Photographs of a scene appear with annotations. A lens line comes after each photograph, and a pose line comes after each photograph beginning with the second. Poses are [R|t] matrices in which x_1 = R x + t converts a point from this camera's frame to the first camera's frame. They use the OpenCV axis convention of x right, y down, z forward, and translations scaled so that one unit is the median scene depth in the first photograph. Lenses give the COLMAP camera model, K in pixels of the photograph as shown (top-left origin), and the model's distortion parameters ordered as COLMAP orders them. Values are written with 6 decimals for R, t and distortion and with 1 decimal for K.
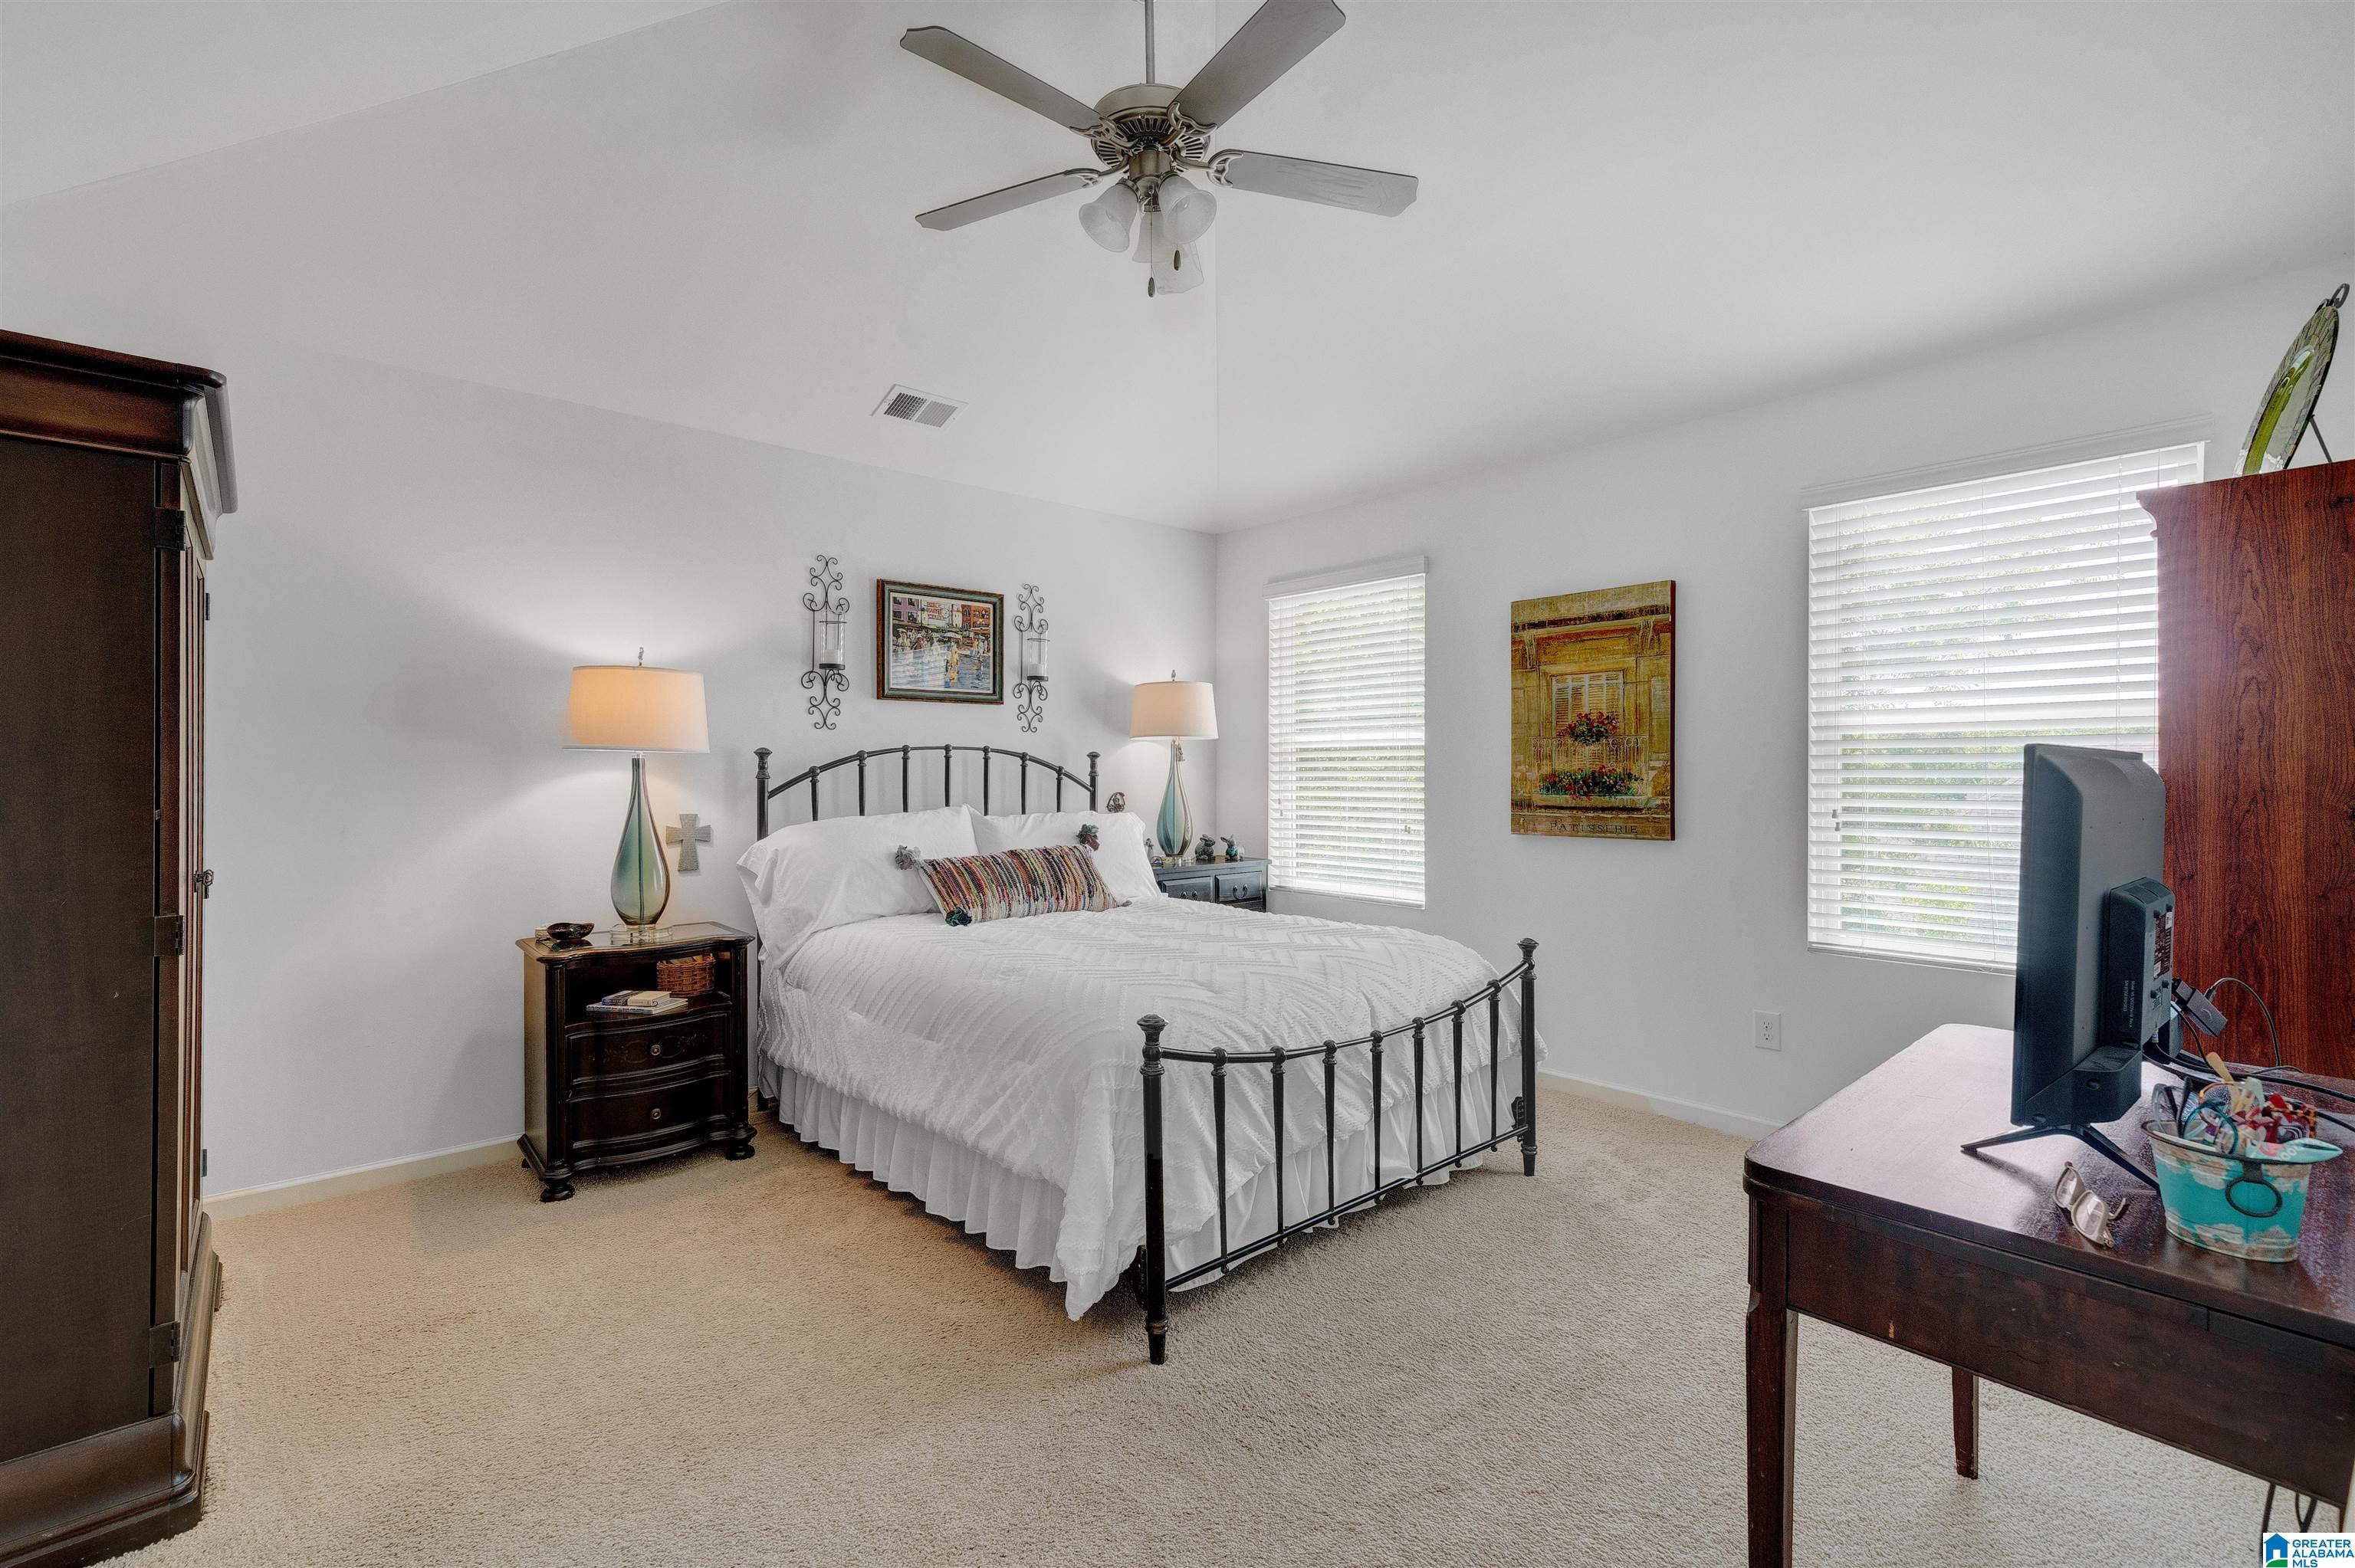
lens RADIAL K [[1016.4, 0, 1177.5], [0, 1016.4, 784.0], [0, 0, 1]] dist [-0.000792, 0.000023]
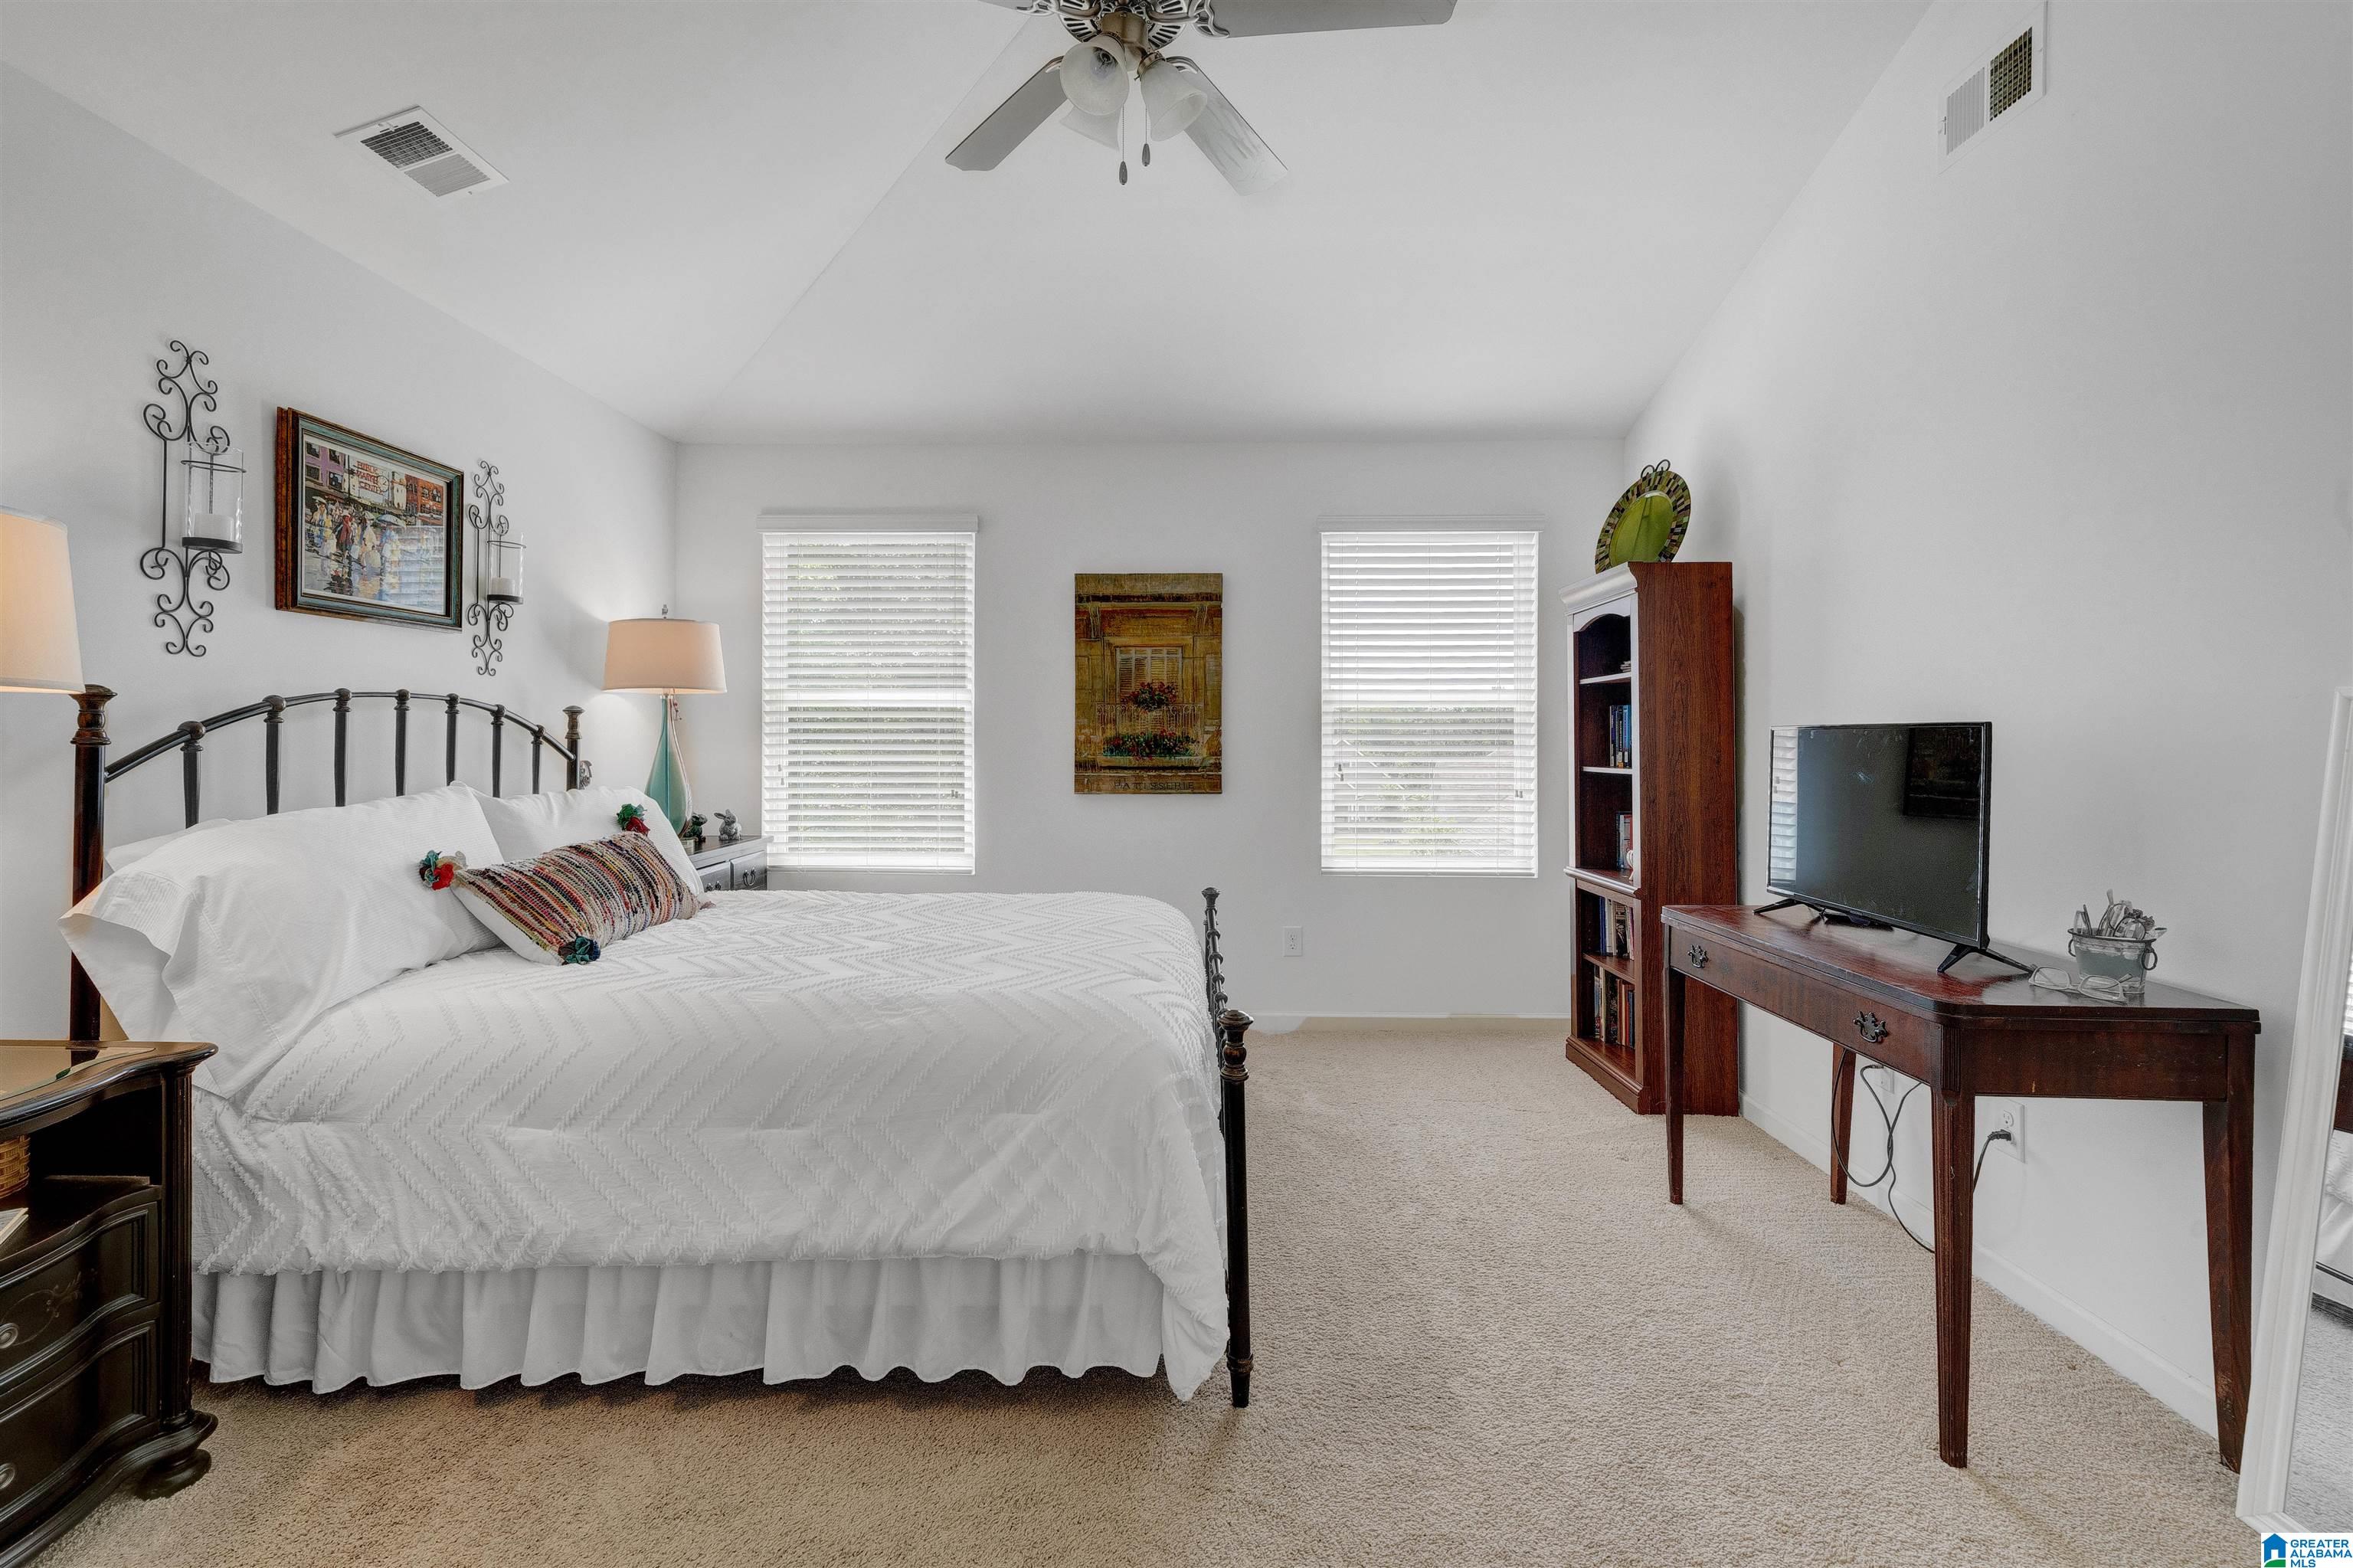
lens RADIAL K [[987.2, 0, 1143.7], [0, 987.2, 740.4], [0, 0, 1]] dist [0.001753, 0.000286]
pose [[0.696417, -0.001195, 0.717636, -0.368324], [0.005094, 0.999982, -0.003279, -0.002601], [-0.717619, 0.005939, 0.696410, 0.243837]]
